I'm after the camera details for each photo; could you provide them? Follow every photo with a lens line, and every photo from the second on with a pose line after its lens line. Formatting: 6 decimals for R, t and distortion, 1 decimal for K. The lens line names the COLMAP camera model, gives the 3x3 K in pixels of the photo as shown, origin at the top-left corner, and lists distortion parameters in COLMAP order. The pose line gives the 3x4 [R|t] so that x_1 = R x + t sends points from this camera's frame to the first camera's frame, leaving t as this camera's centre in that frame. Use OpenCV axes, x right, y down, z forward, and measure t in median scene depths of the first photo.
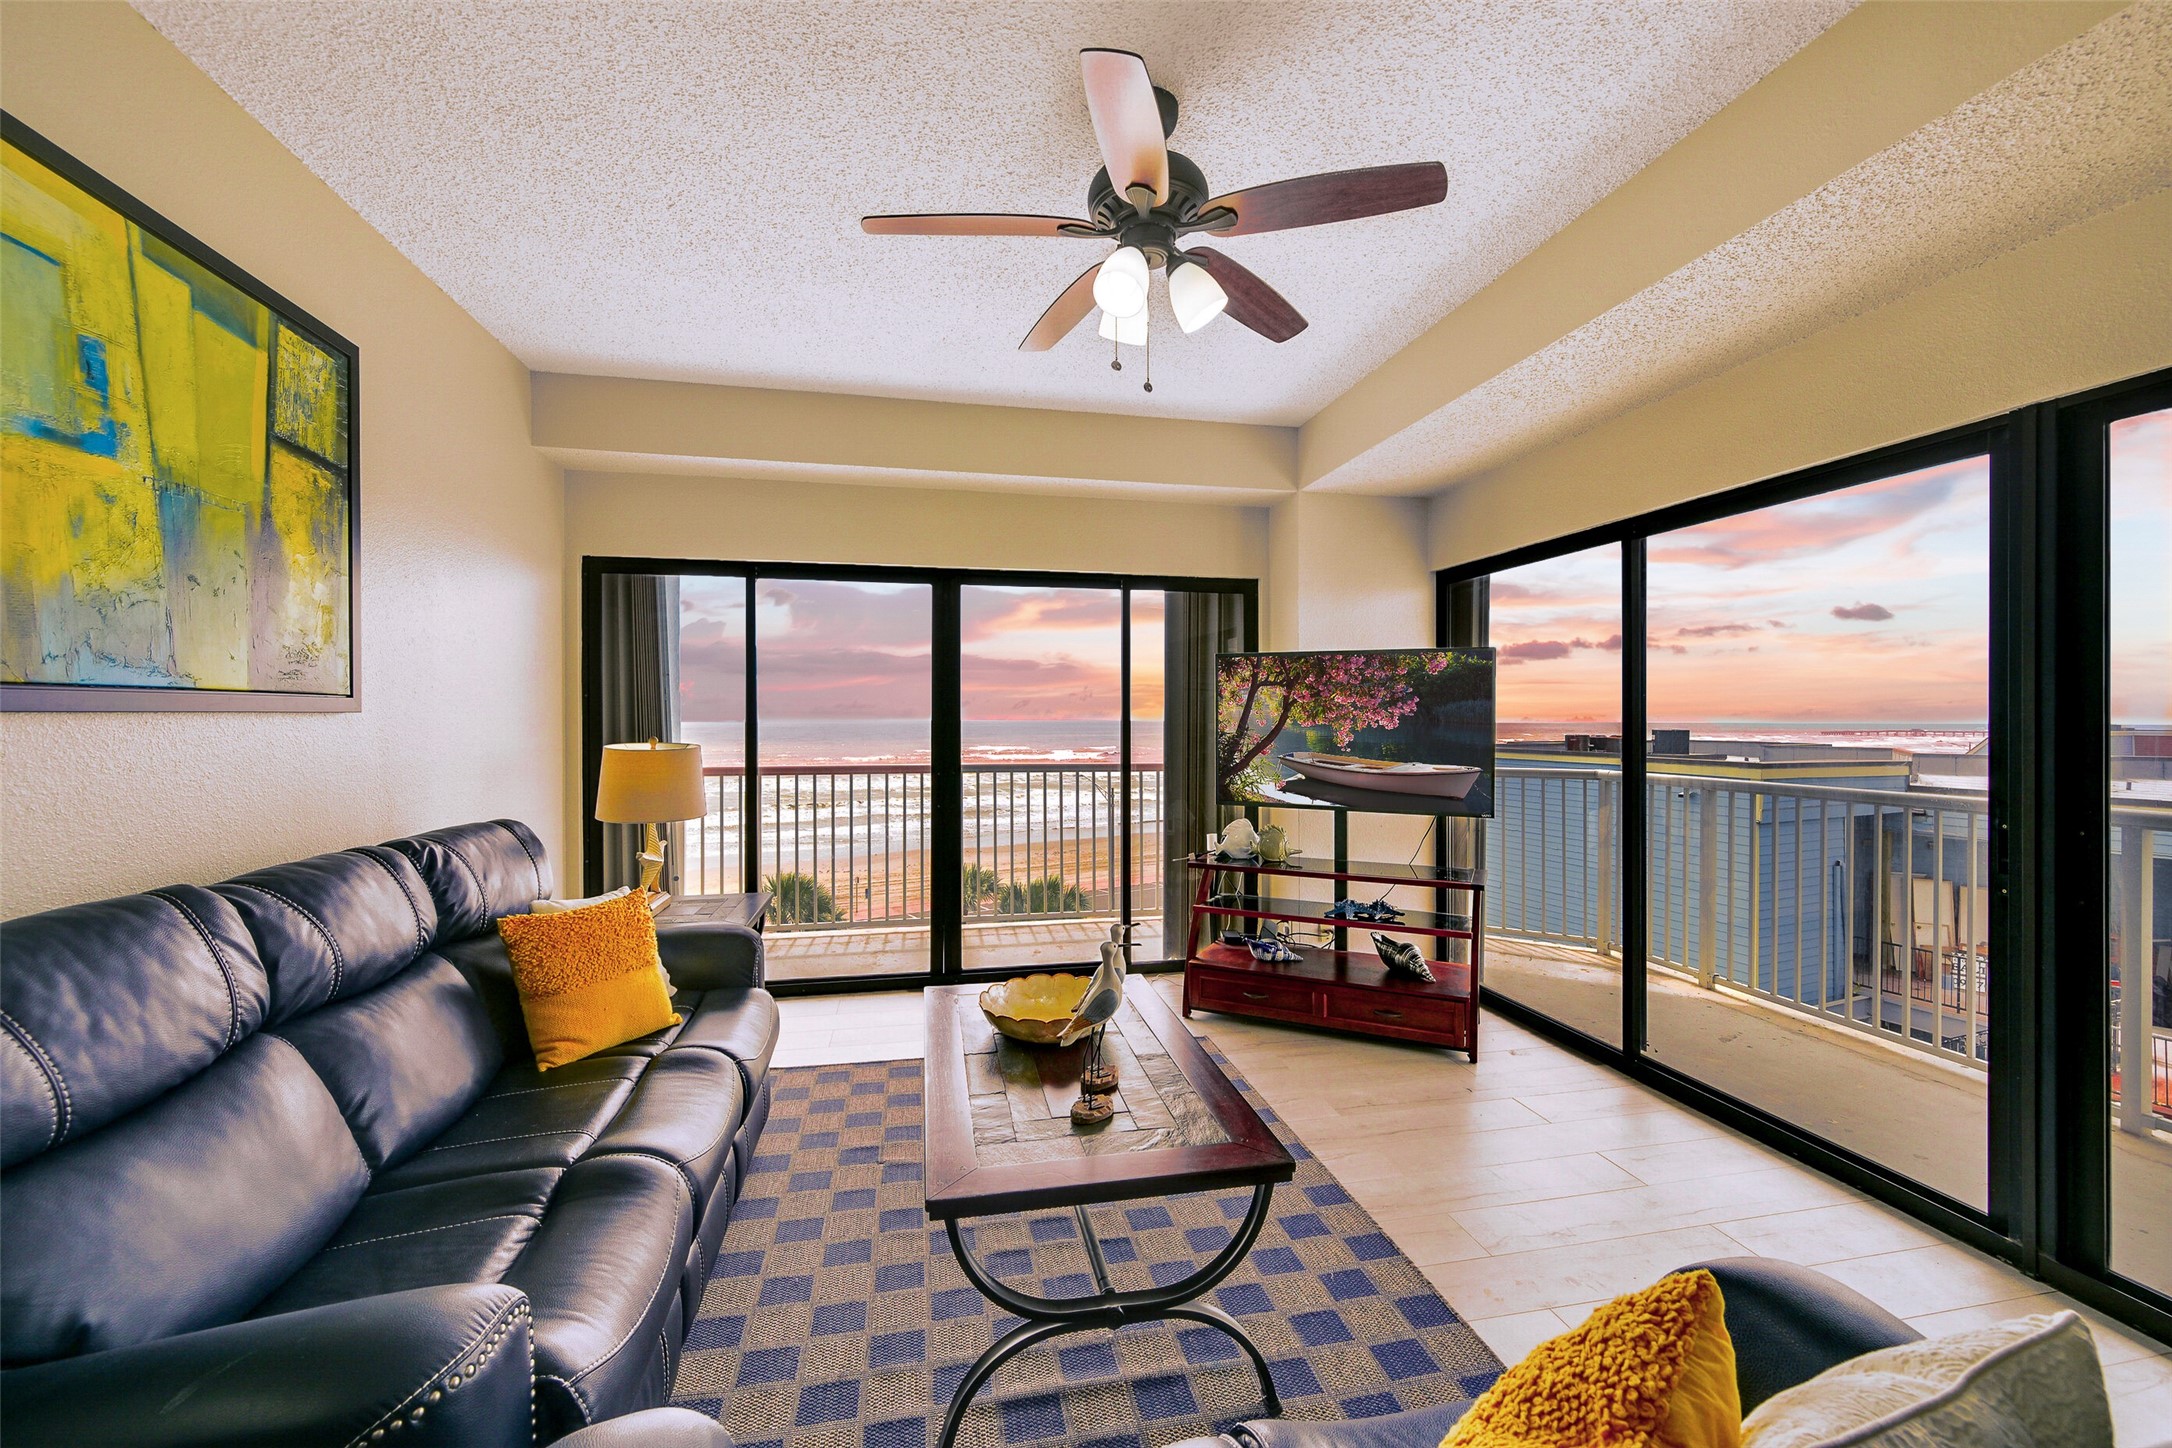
lens RADIAL K [[853.2, 0, 1057.6], [0, 853.2, 730.7], [0, 0, 1]] dist [0.000375, -0.000133]
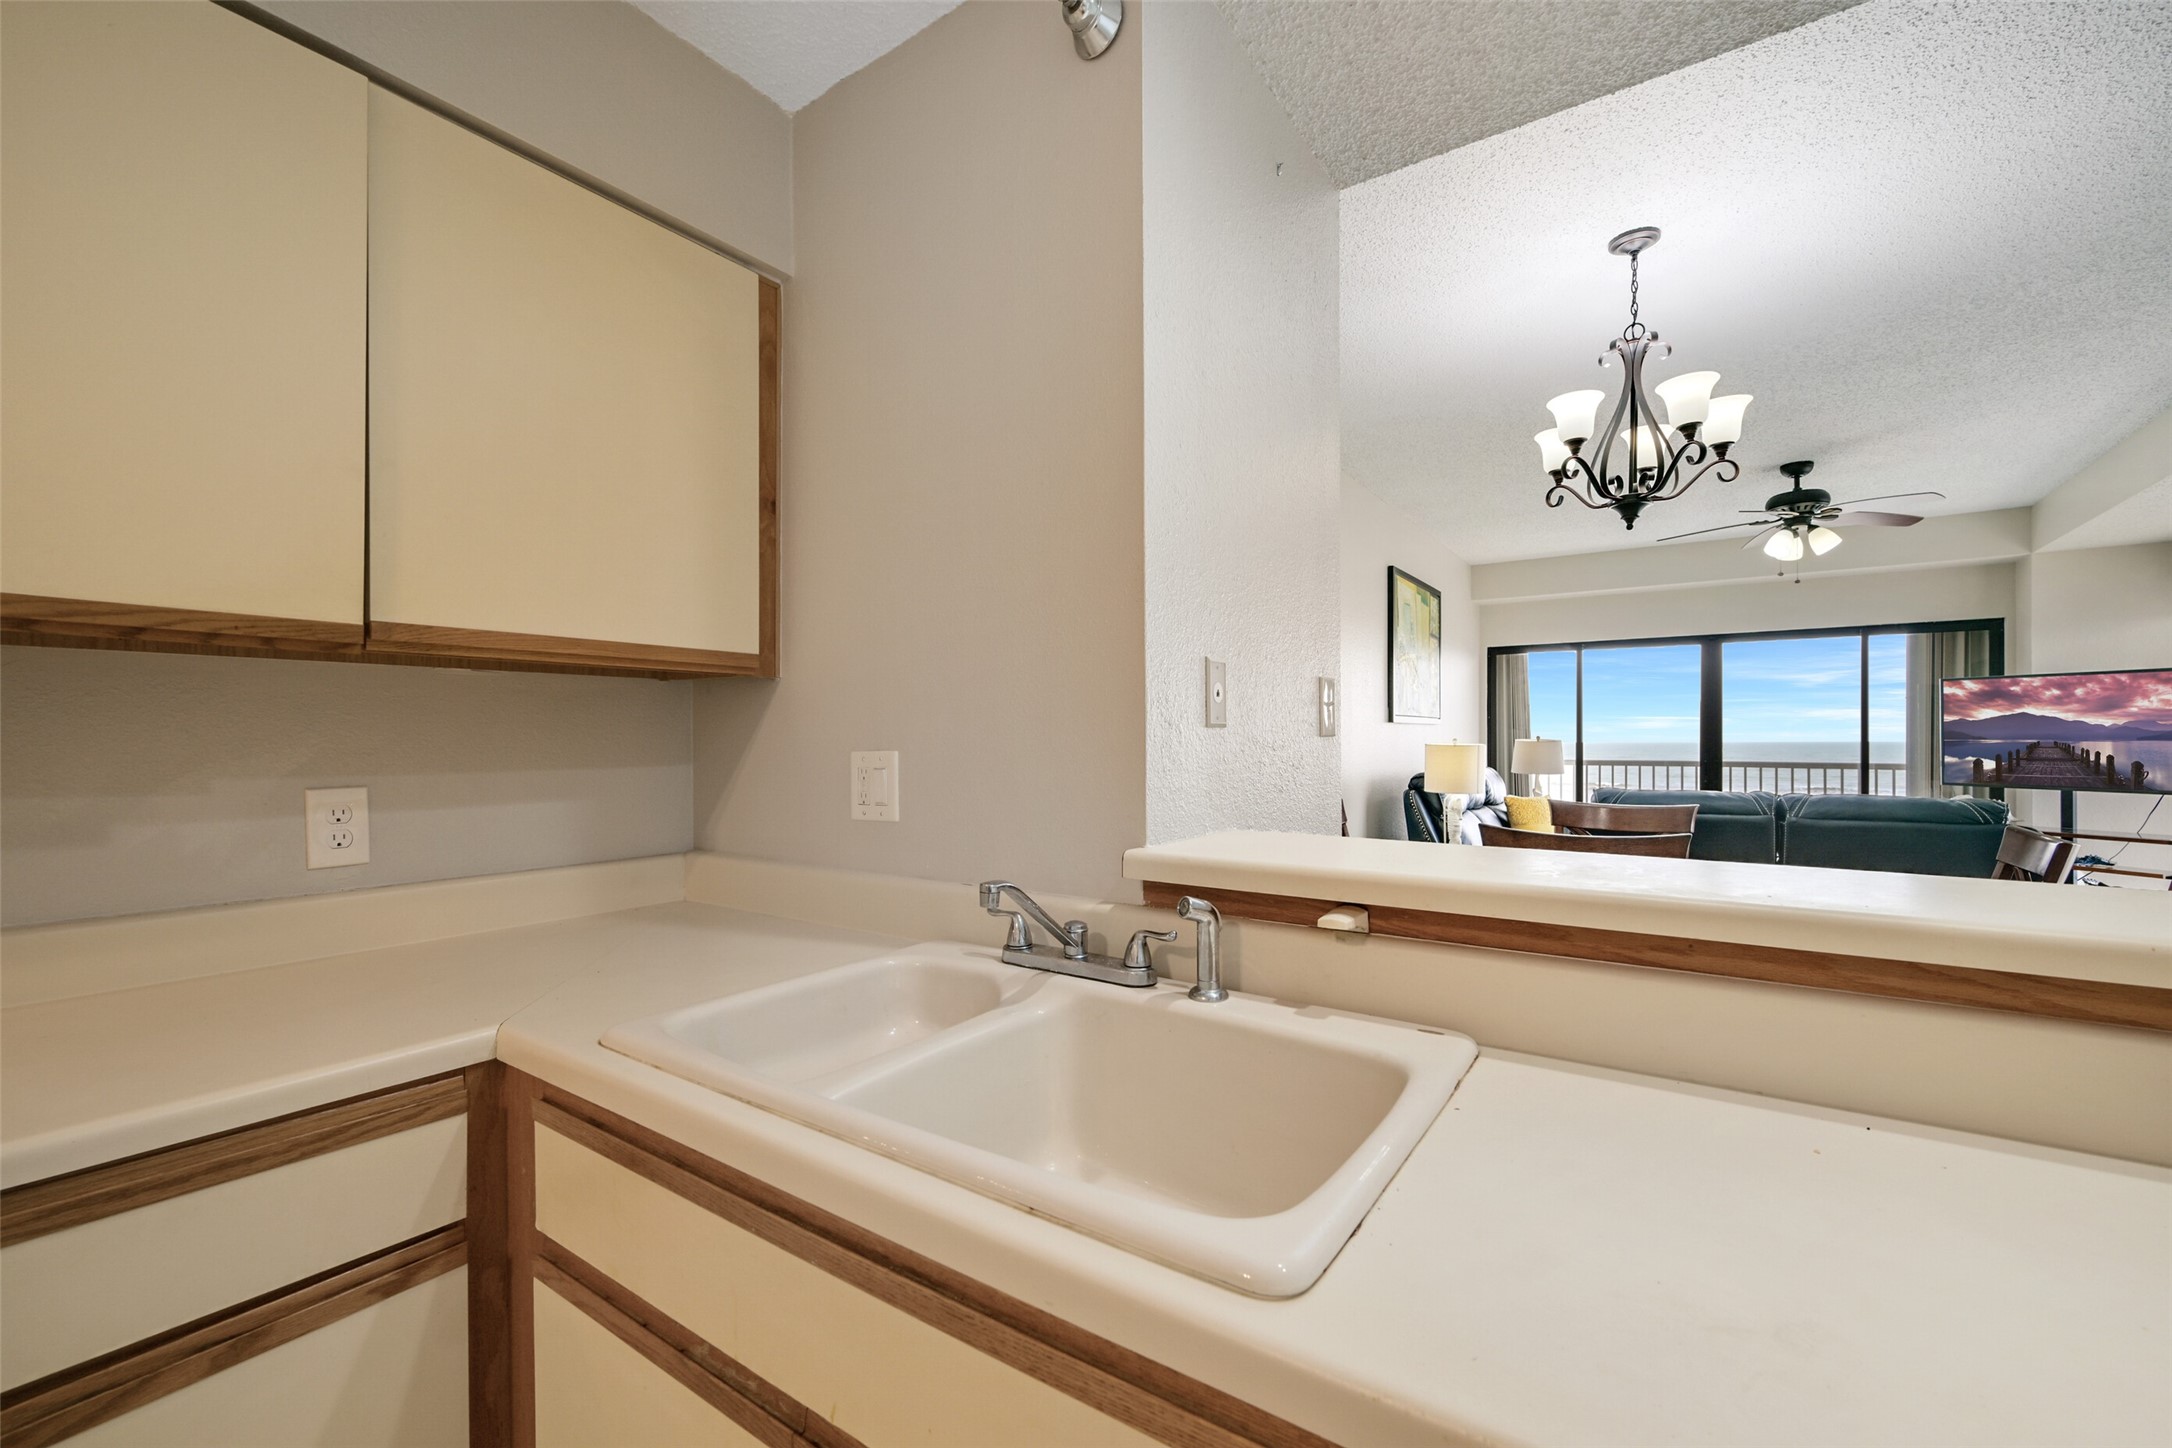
lens RADIAL K [[900.0, 0, 1090.8], [0, 900.0, 739.8], [0, 0, 1]] dist [0.000610, -0.001301]
pose [[0.717300, -0.003307, -0.696757, 0.228323], [-0.009746, 0.999843, -0.014779, 0.048108], [0.696696, 0.017391, 0.717155, -1.123878]]
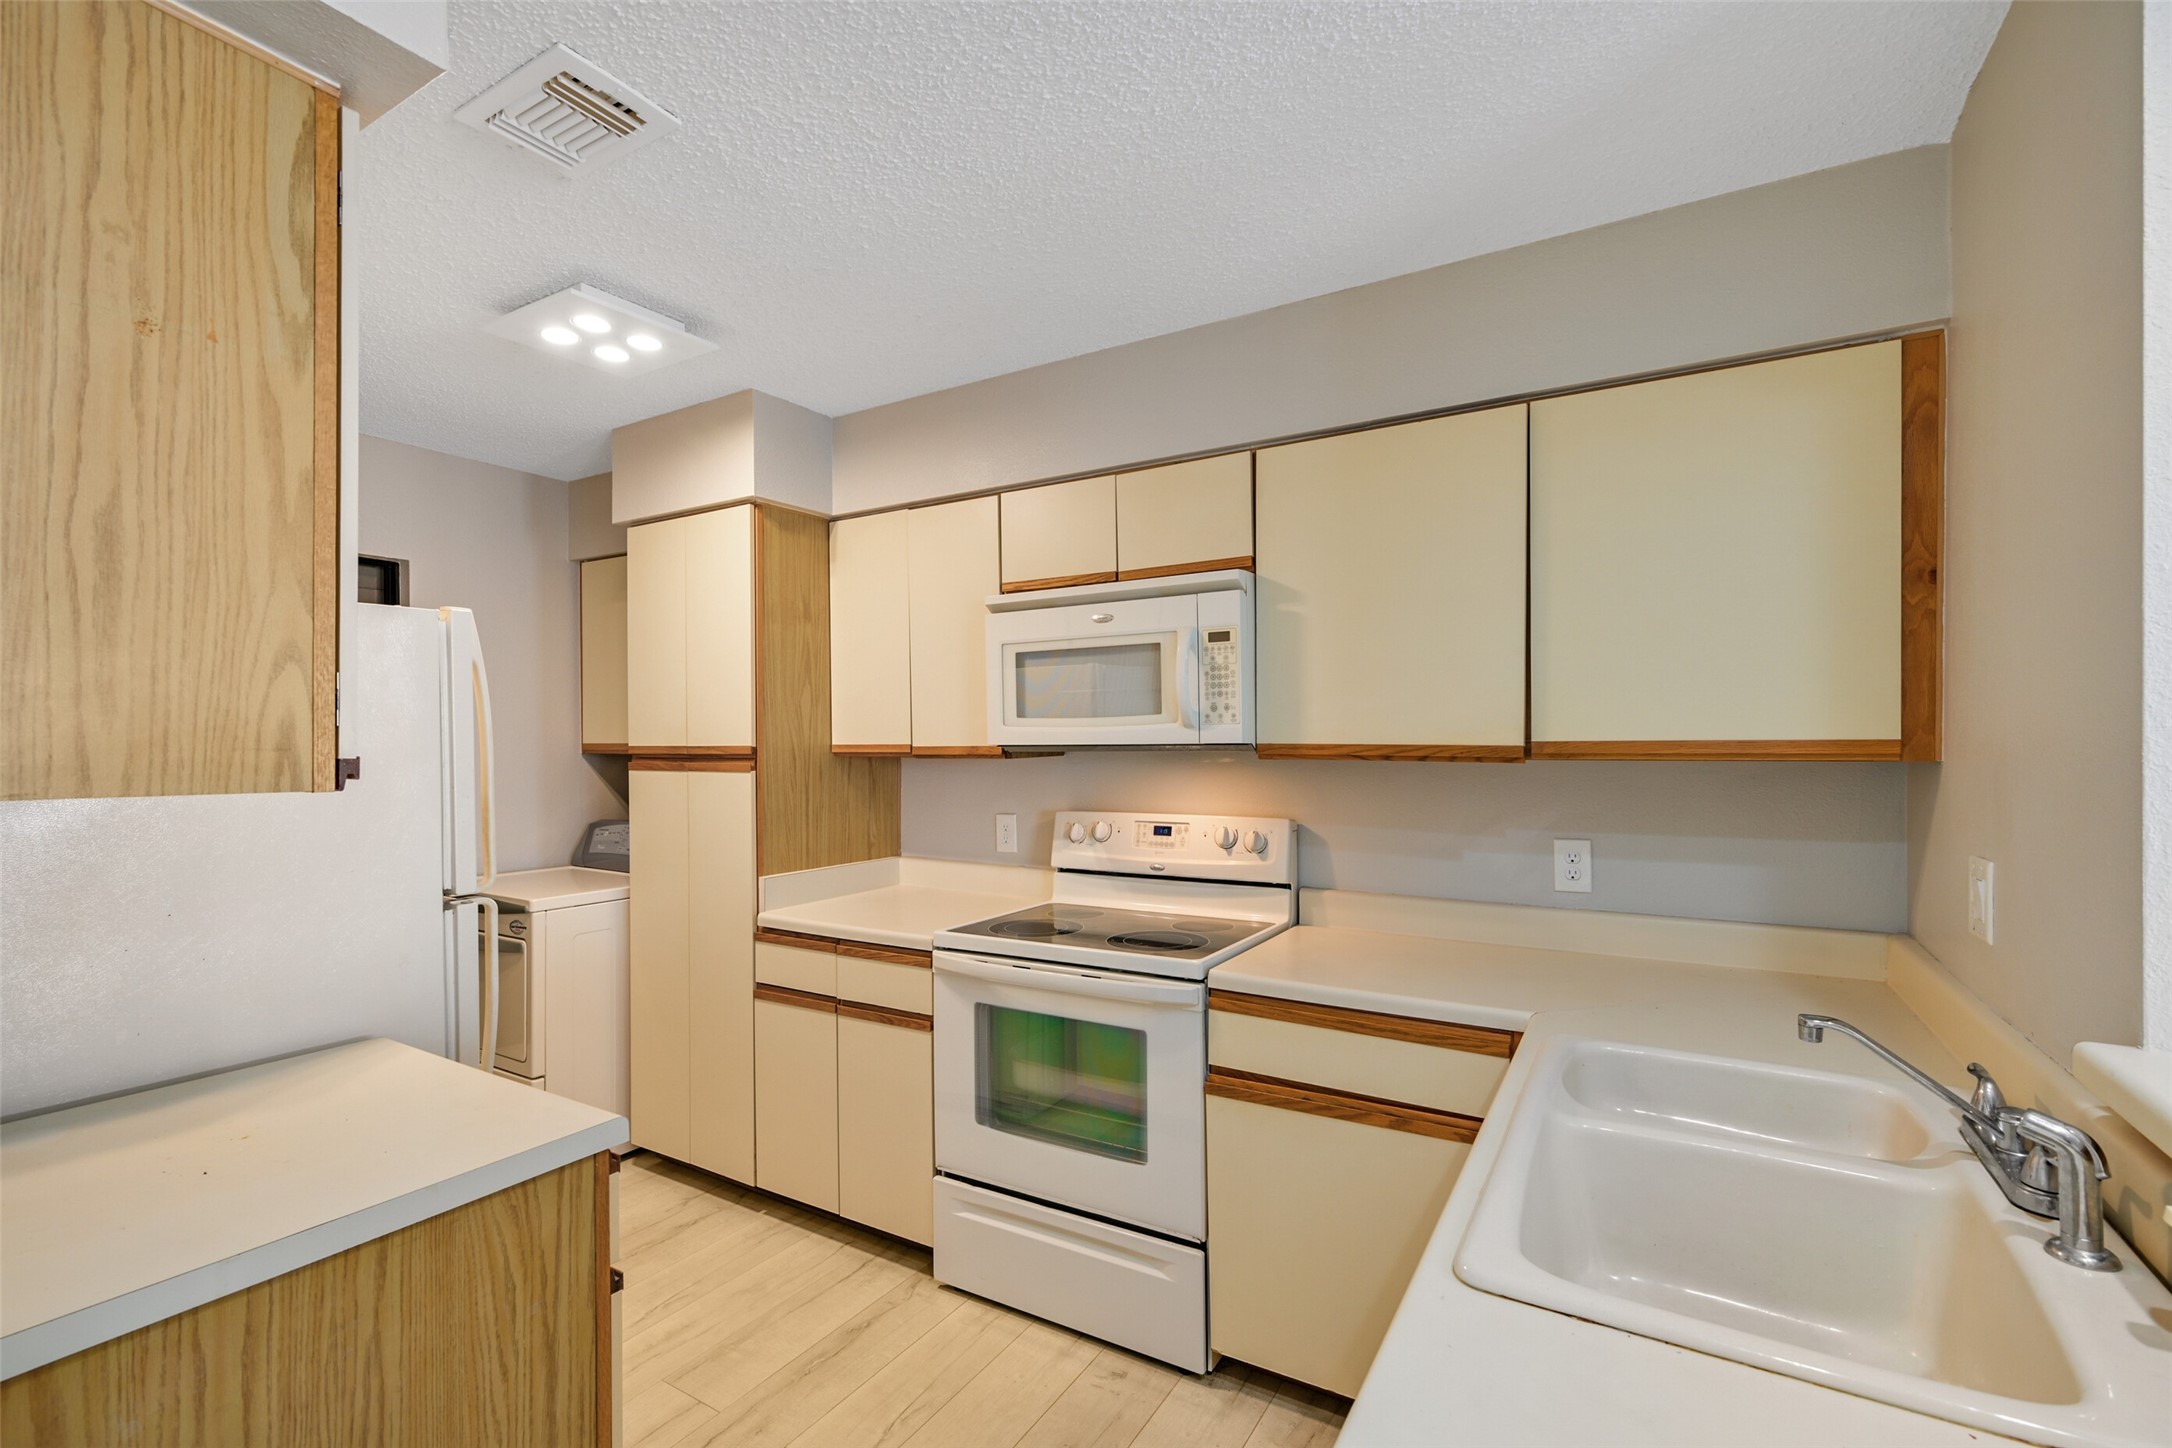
lens RADIAL K [[926.4, 0, 1092.5], [0, 926.4, 737.3], [0, 0, 1]] dist [0.001465, 0.002543]
pose [[-0.643289, -0.003445, -0.765615, 0.390887], [-0.011807, 0.999916, 0.005421, -0.001572], [0.765532, 0.012527, -0.643276, -0.914539]]
